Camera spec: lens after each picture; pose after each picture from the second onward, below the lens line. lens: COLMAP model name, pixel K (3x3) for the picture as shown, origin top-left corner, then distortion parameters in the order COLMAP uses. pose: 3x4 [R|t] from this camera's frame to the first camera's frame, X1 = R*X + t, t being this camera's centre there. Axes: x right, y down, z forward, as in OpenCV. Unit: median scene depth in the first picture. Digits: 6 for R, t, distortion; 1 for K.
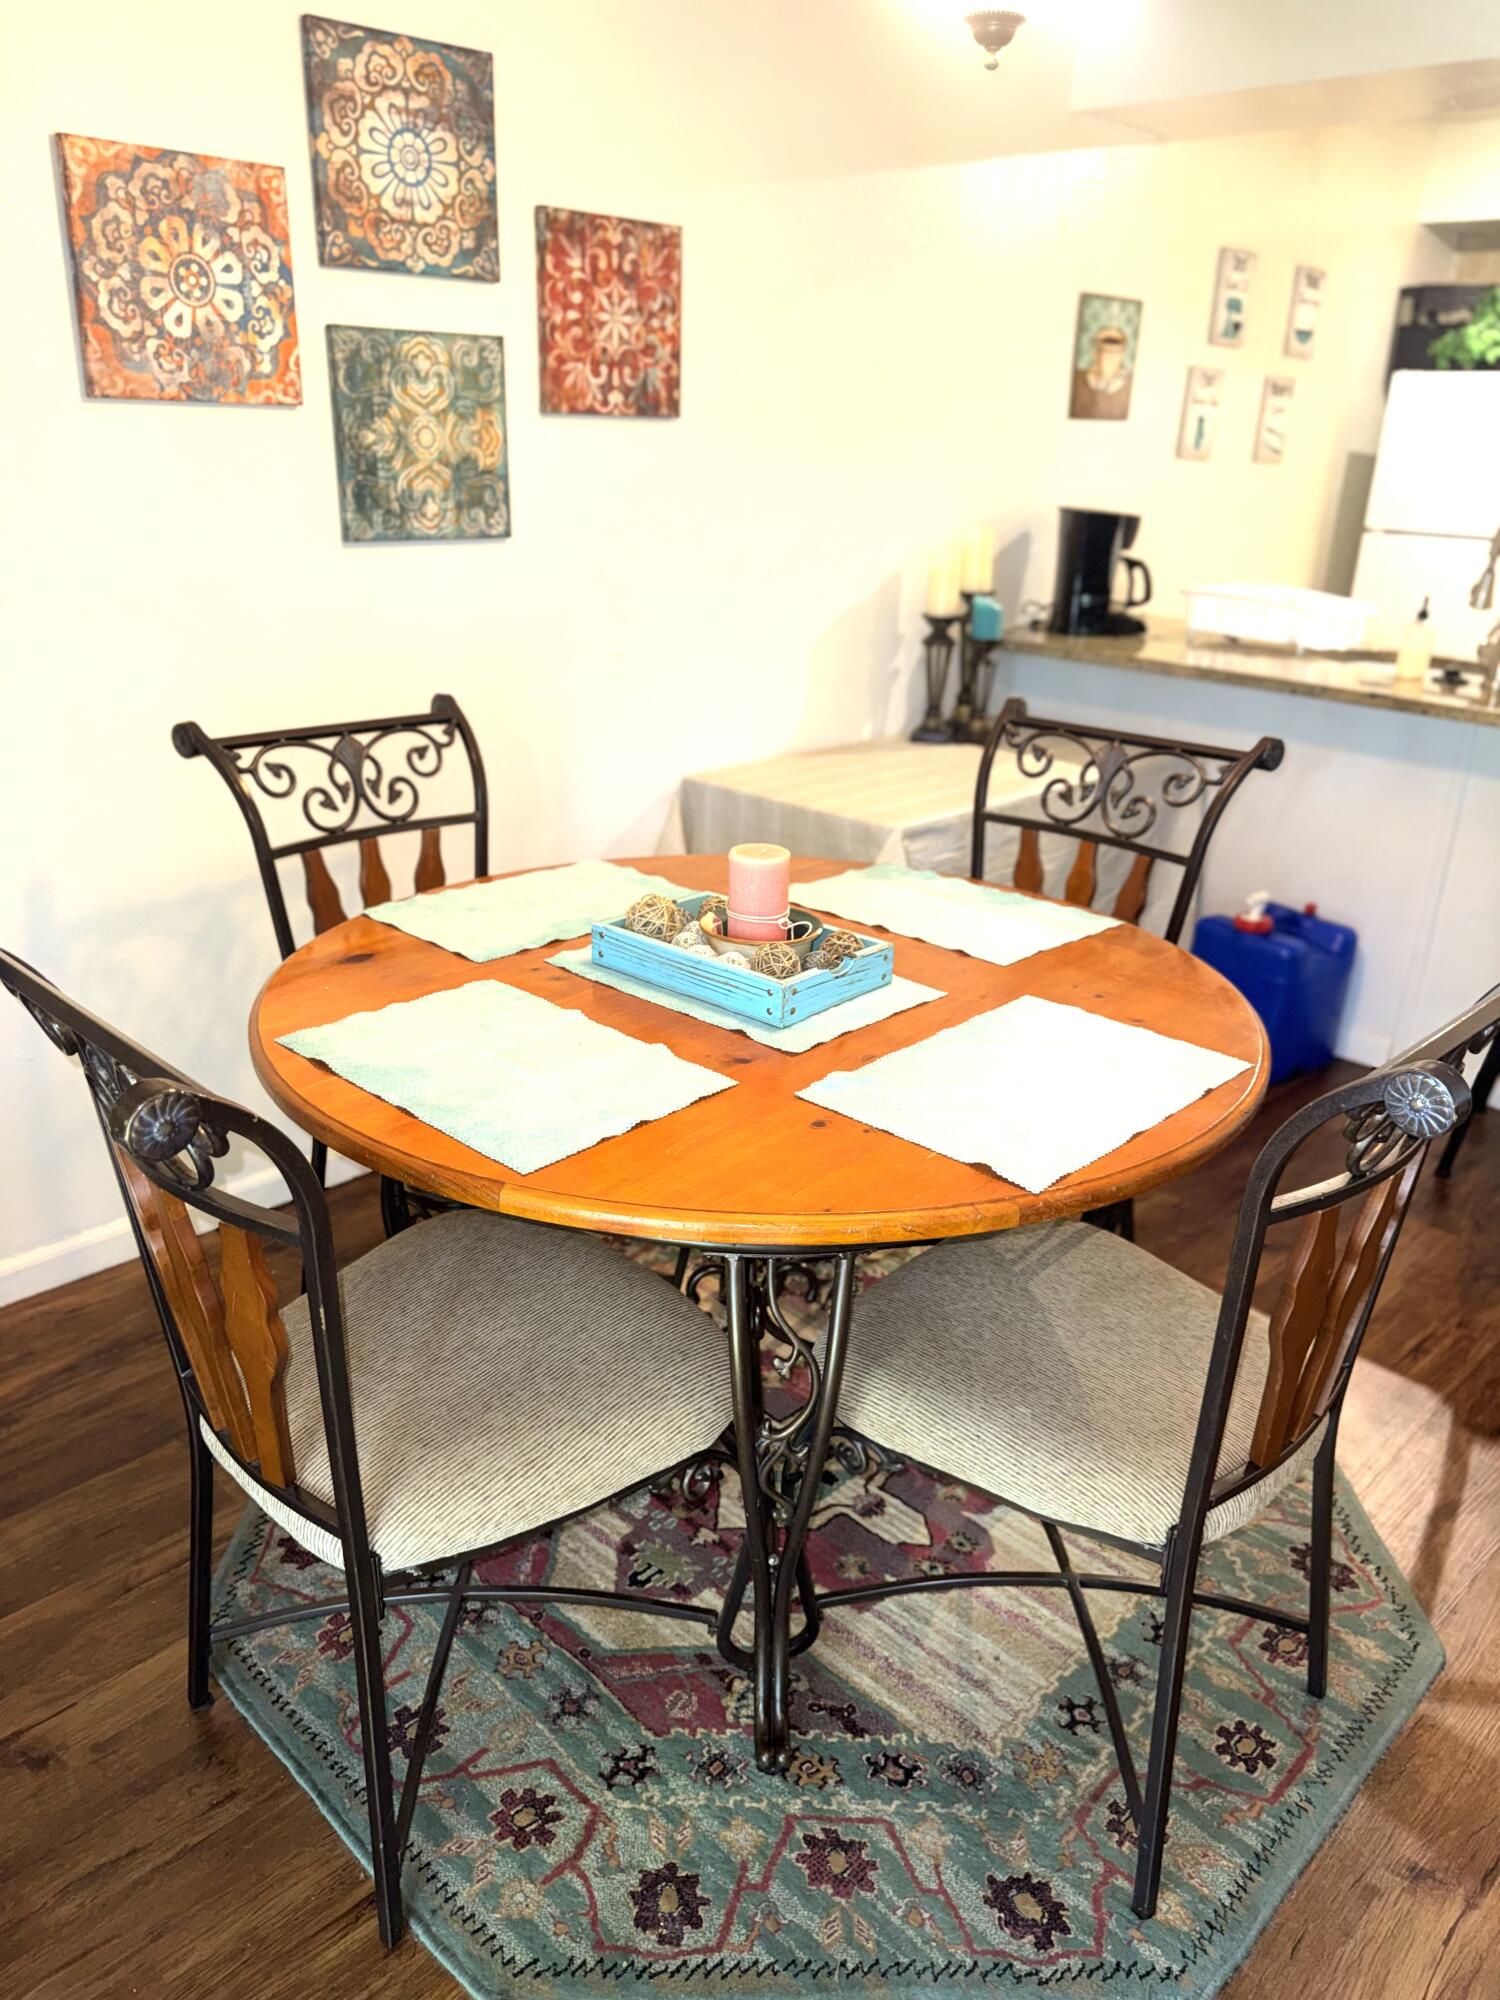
lens RADIAL K [[1443.7, 0, 748.7], [0, 1443.7, 1012.4], [0, 0, 1]] dist [-0.005107, 0.000947]
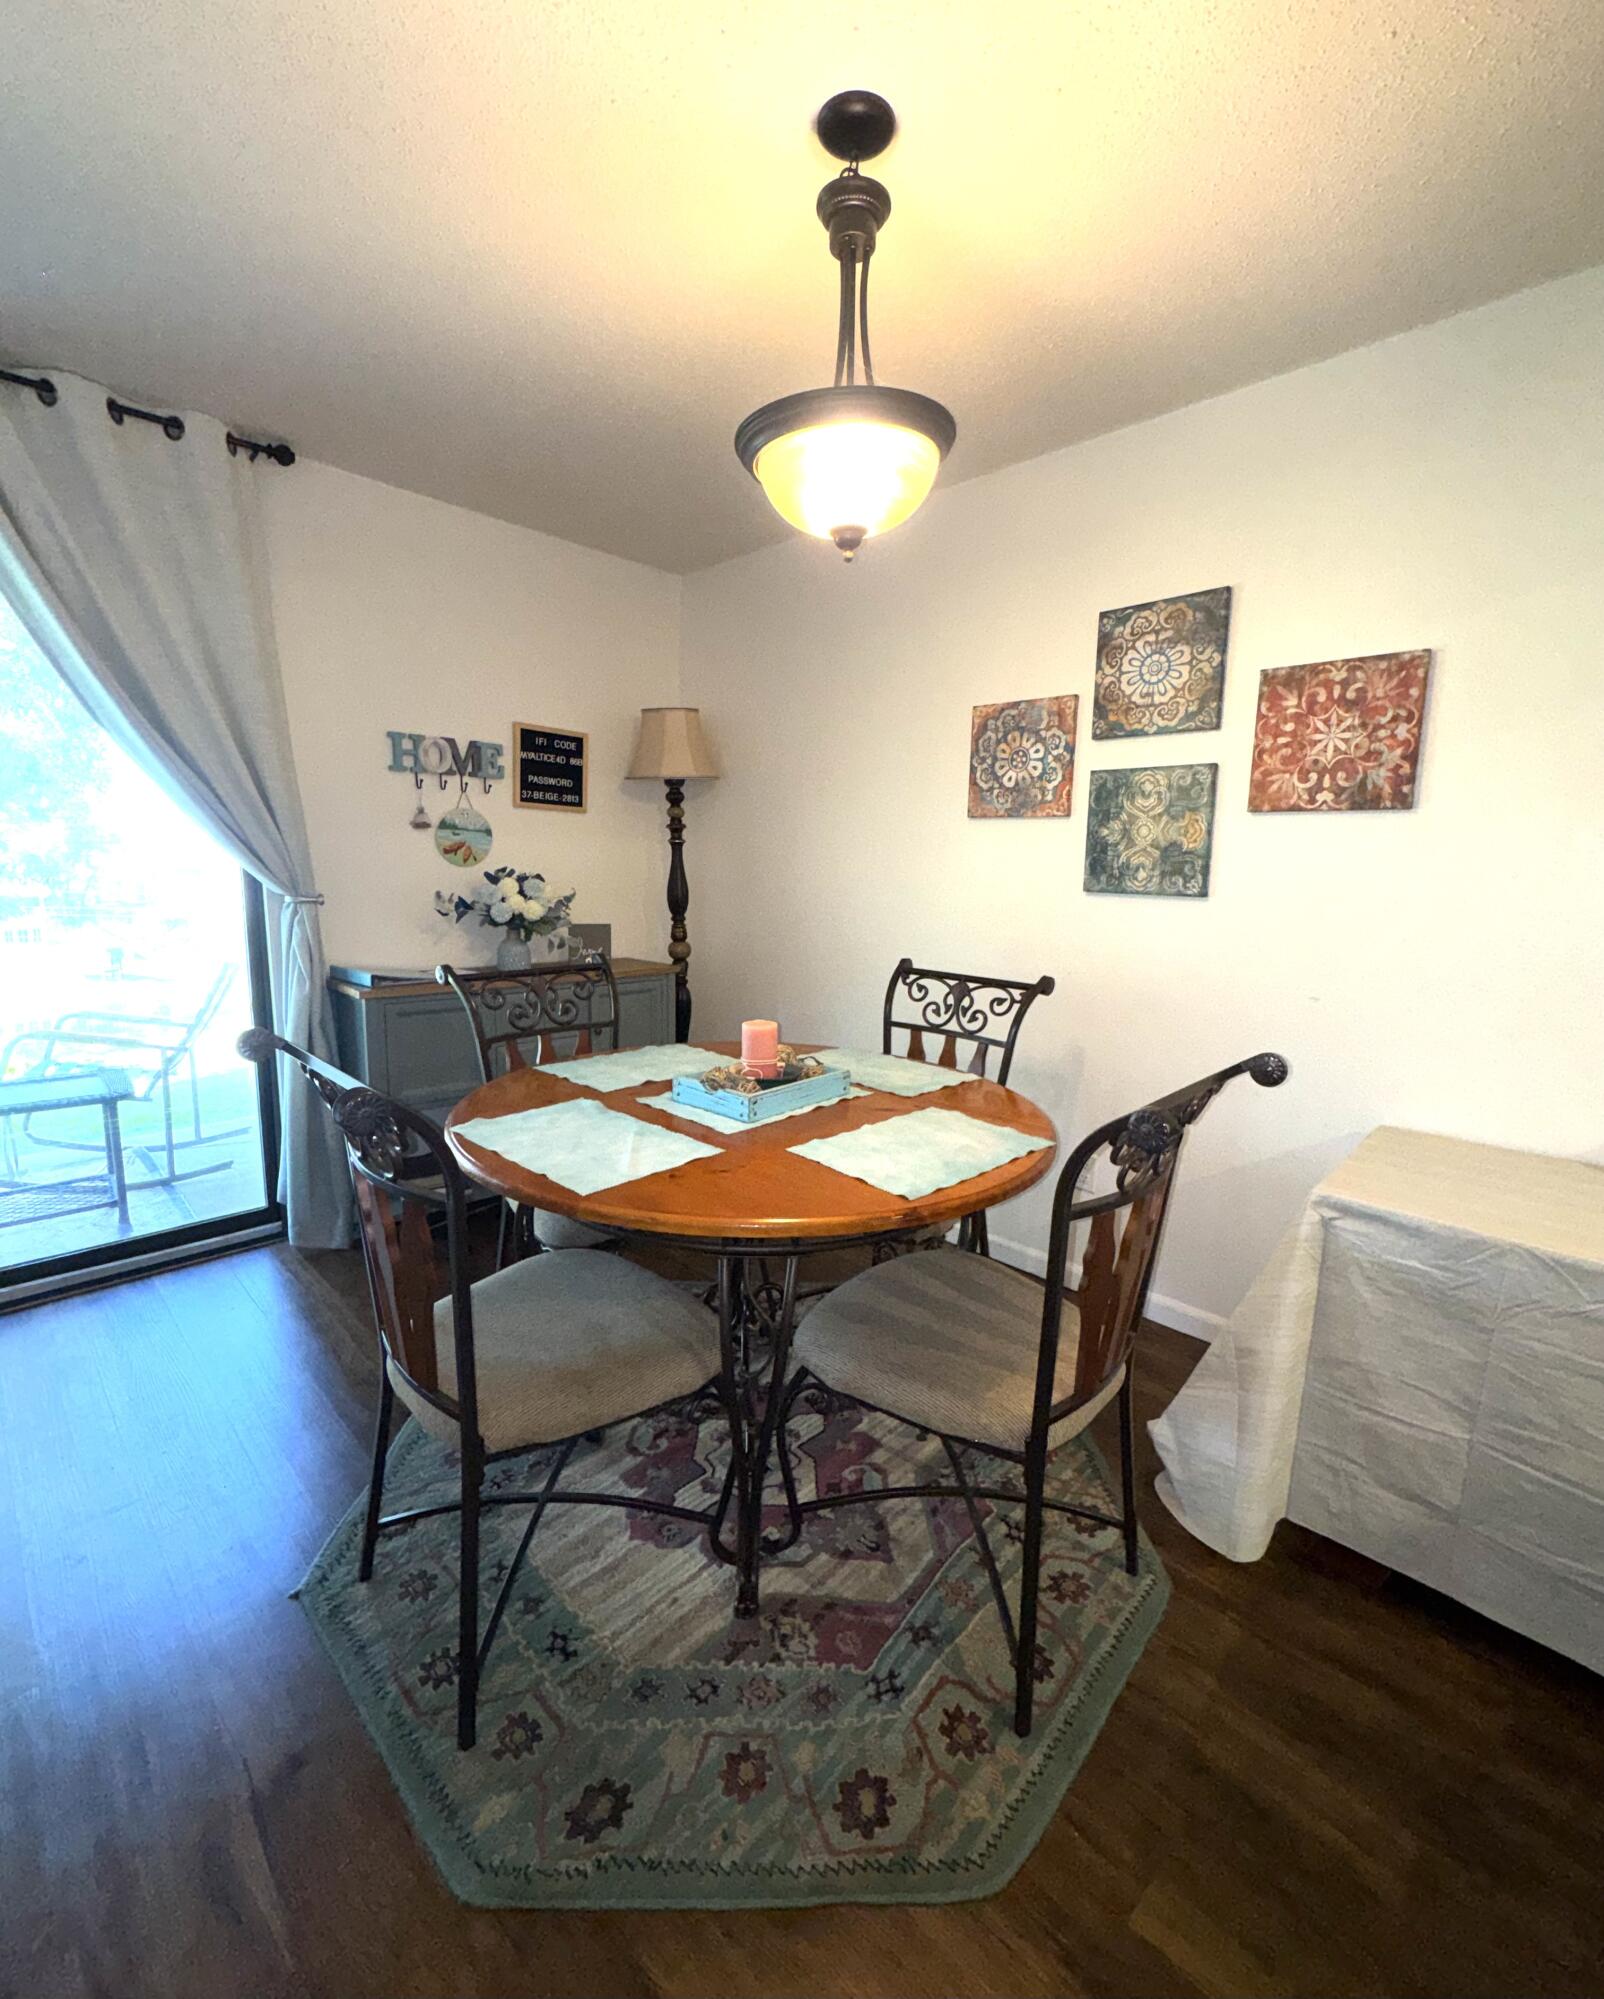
lens RADIAL K [[848.8, 0, 799.9], [0, 848.8, 989.6], [0, 0, 1]] dist [-0.000510, 0.000052]
pose [[0.008269, 0.123384, -0.992325, 0.757107], [-0.397628, 0.910935, 0.109950, -0.209585], [0.917509, 0.393667, 0.056594, 0.722939]]
